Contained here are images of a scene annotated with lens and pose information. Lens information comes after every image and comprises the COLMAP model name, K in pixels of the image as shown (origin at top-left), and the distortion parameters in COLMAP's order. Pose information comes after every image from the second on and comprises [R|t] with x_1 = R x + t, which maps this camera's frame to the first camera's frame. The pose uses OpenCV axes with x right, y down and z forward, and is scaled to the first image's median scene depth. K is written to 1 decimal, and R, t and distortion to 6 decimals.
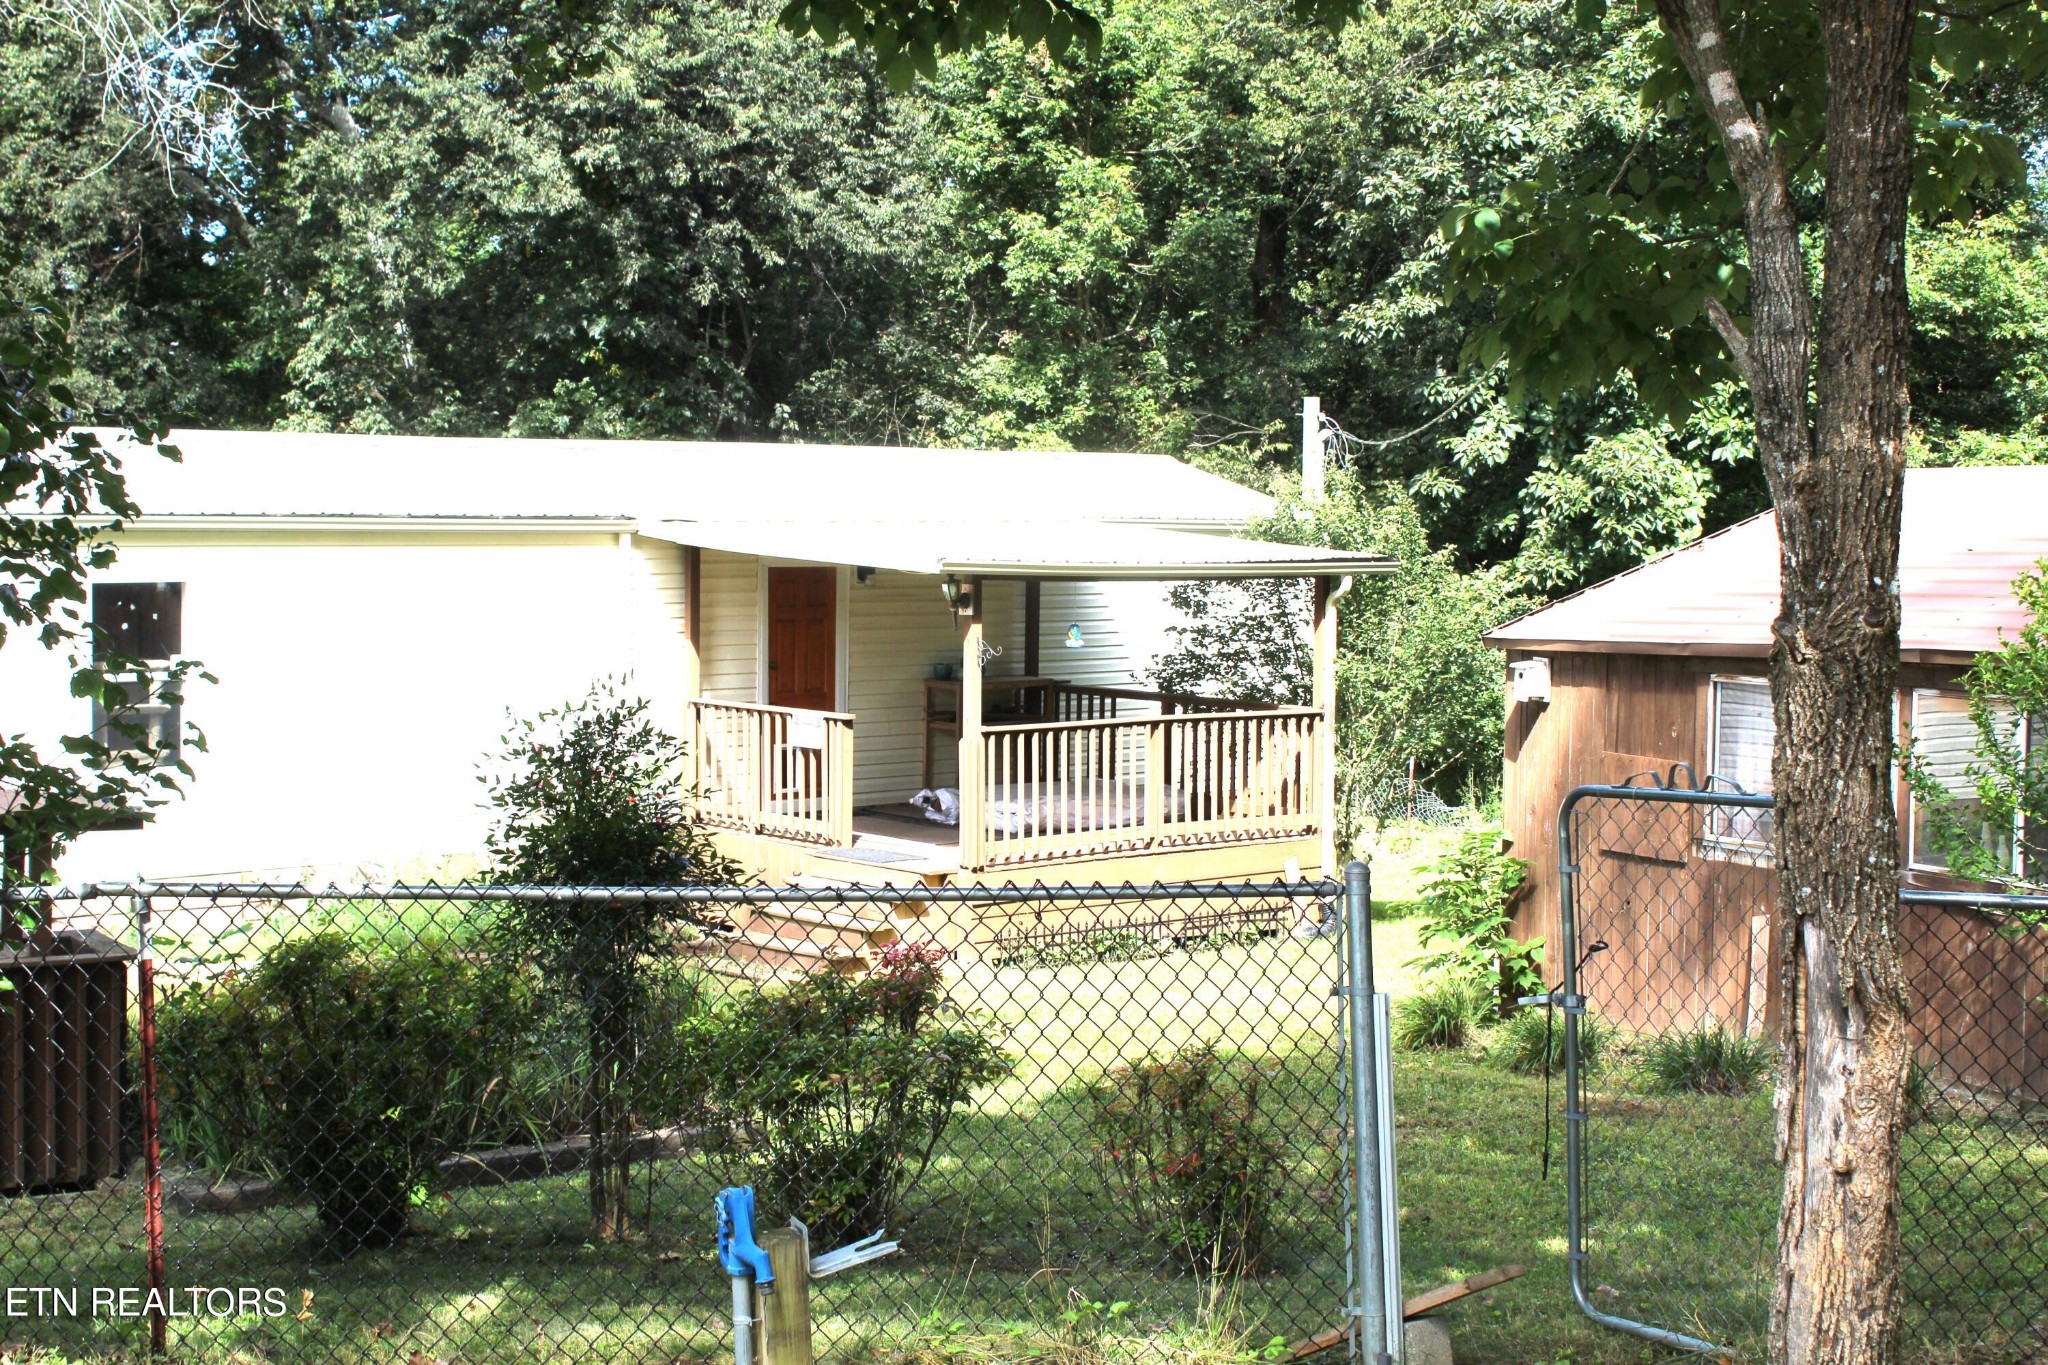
lens RADIAL K [[2984.2, 0, 964.2], [0, 2984.2, 674.5], [0, 0, 1]] dist [-0.041115, 0.099677]
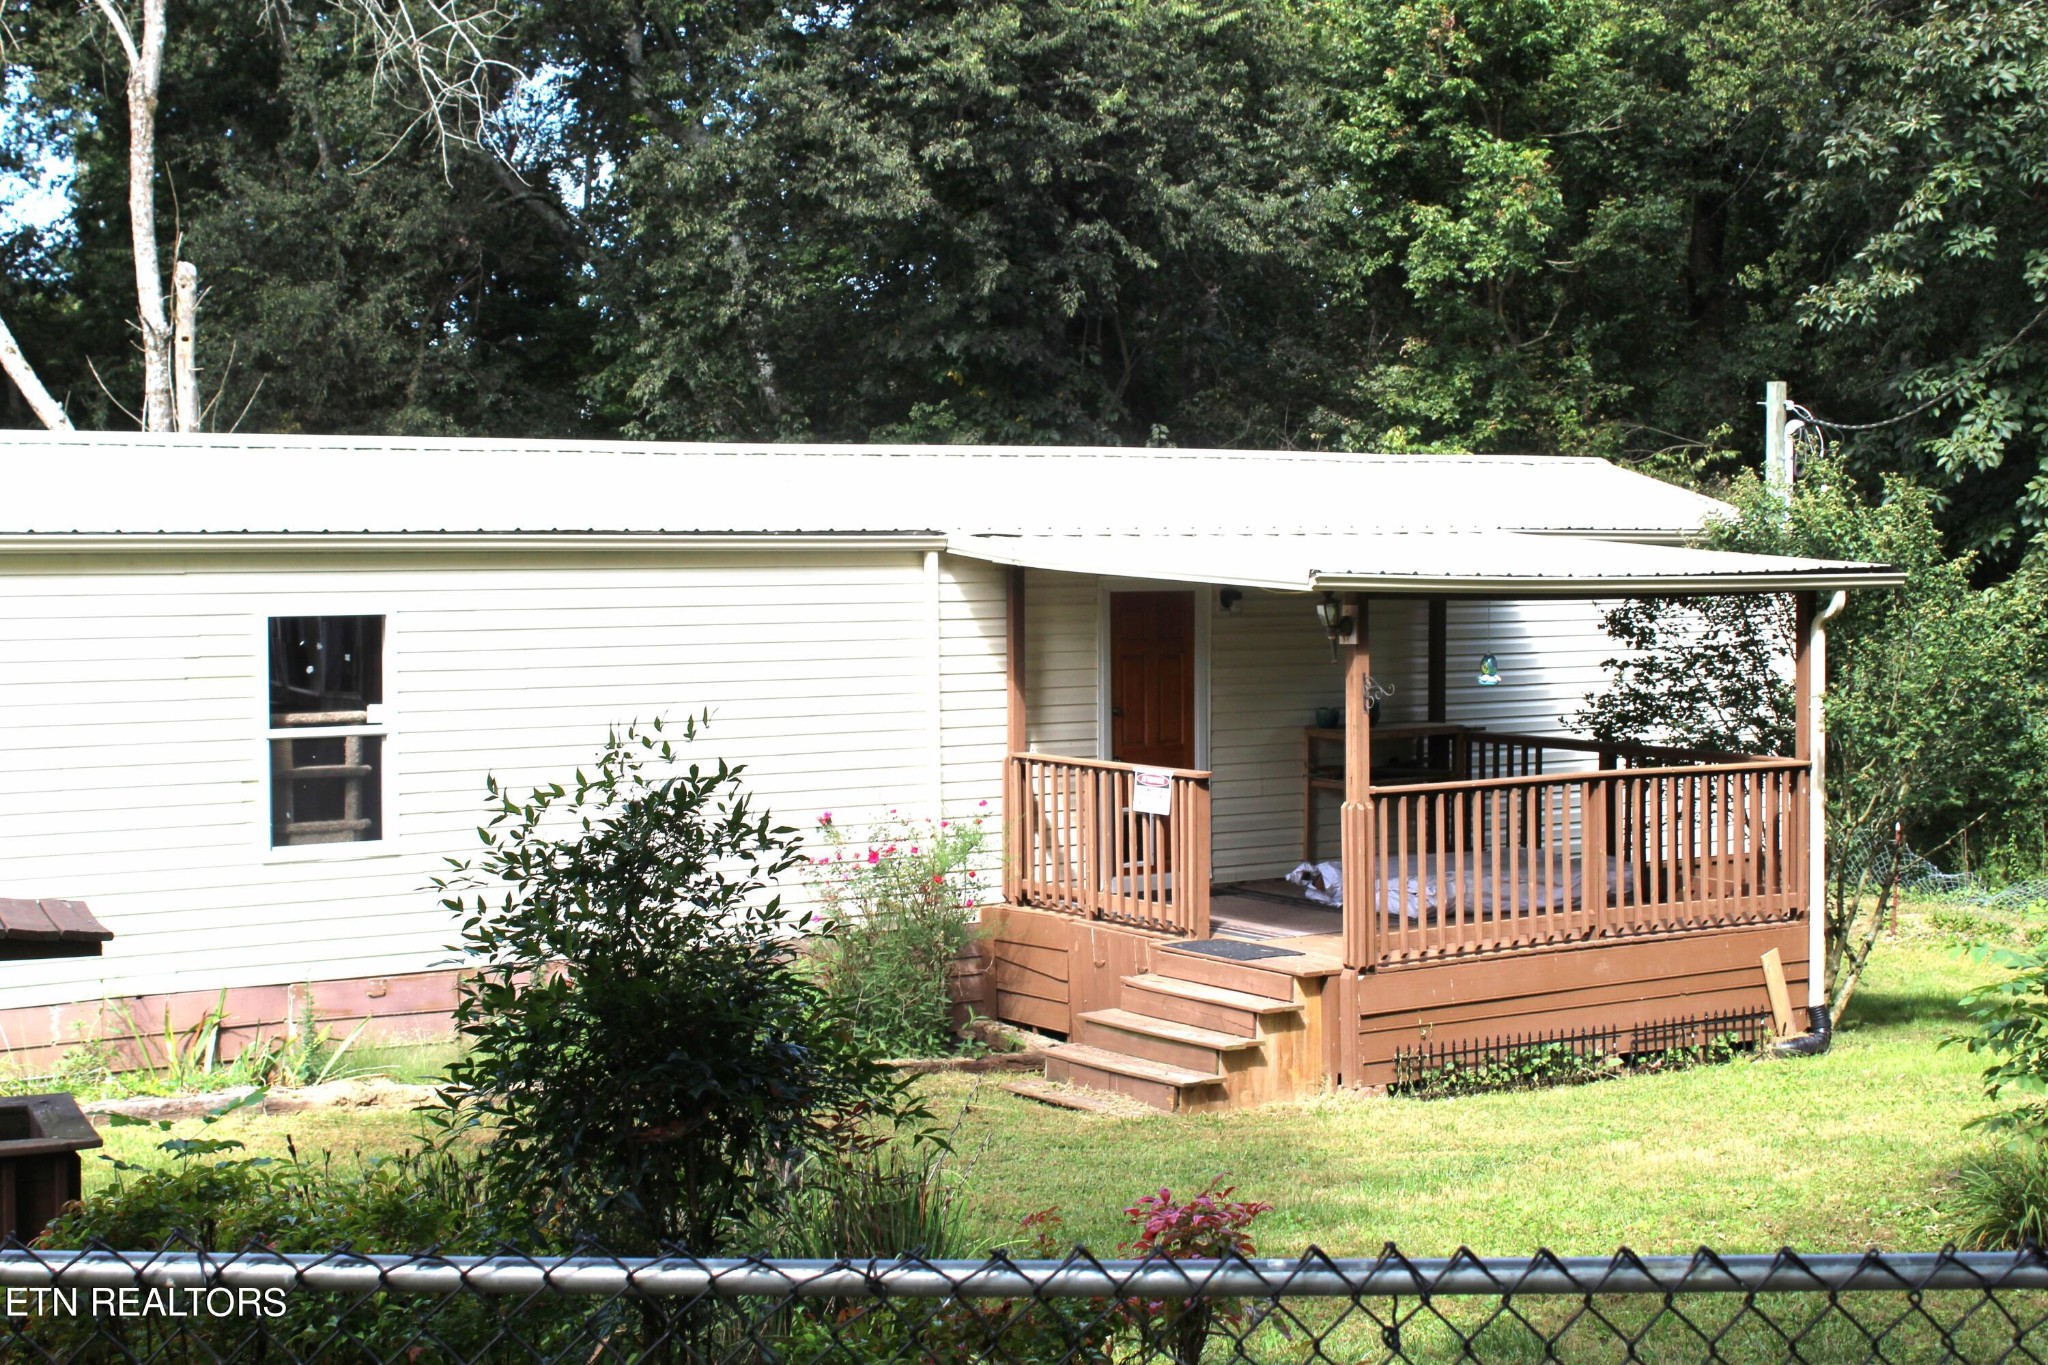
lens RADIAL K [[2984.2, 0, 964.2], [0, 2984.2, 674.5], [0, 0, 1]] dist [-0.041115, 0.099677]
pose [[0.990448, -0.011054, -0.137440, 0.004700], [0.008759, 0.999812, -0.017294, 0.000341], [0.137605, 0.015925, 0.990359, 0.119924]]
